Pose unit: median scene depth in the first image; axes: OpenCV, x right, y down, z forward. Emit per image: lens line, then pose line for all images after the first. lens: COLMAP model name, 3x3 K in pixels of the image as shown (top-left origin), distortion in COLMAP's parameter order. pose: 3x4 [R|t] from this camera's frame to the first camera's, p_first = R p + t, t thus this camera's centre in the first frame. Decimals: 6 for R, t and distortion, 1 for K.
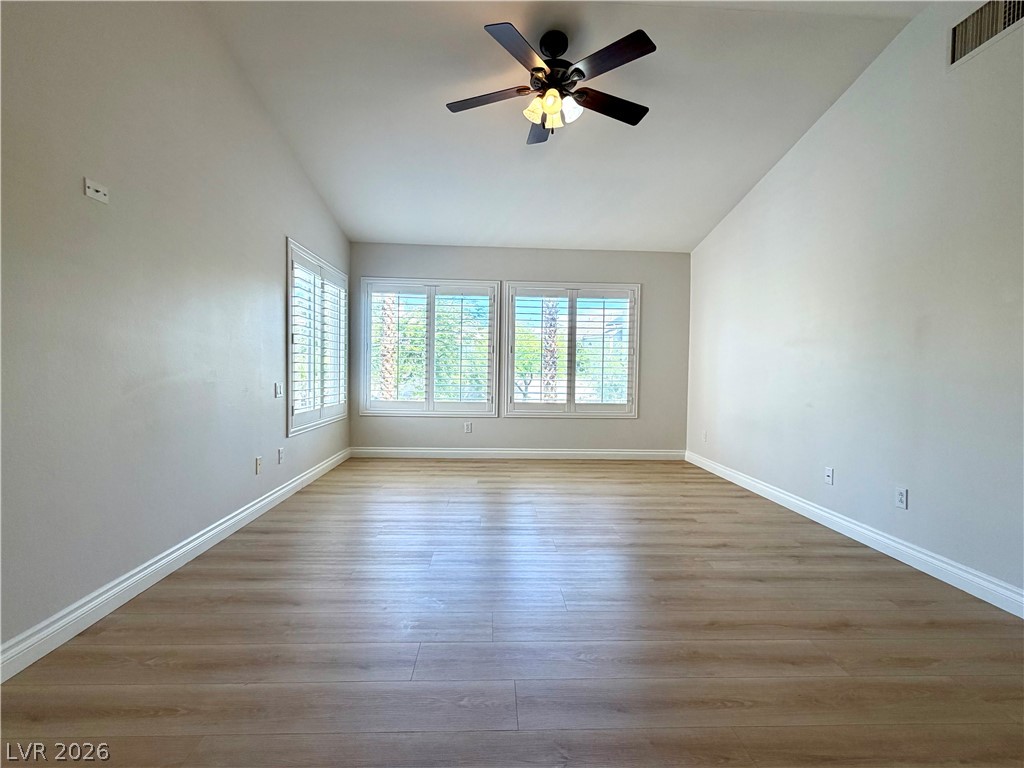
lens RADIAL K [[479.0, 0, 526.3], [0, 479.0, 384.1], [0, 0, 1]] dist [0.002250, 0.000661]
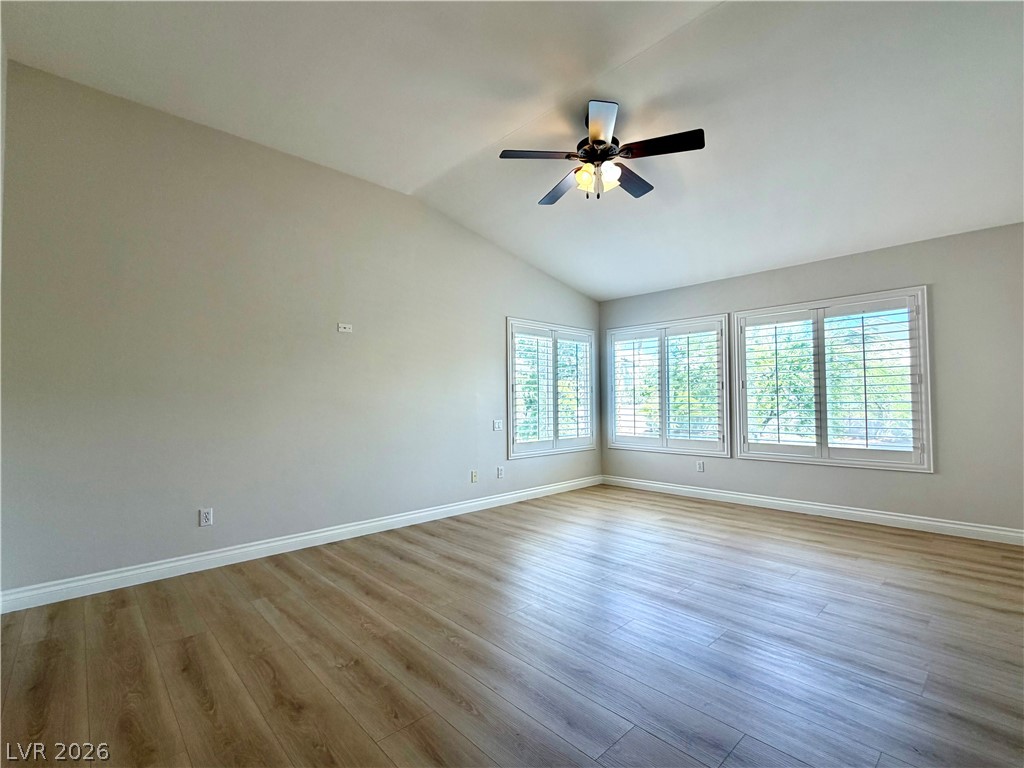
lens RADIAL K [[479.0, 0, 526.3], [0, 479.0, 384.1], [0, 0, 1]] dist [0.002250, 0.000661]
pose [[0.656081, -0.048834, -0.753108, 0.395582], [-0.005542, 0.997566, -0.069514, -0.007431], [0.754670, 0.049781, 0.654214, 0.085819]]
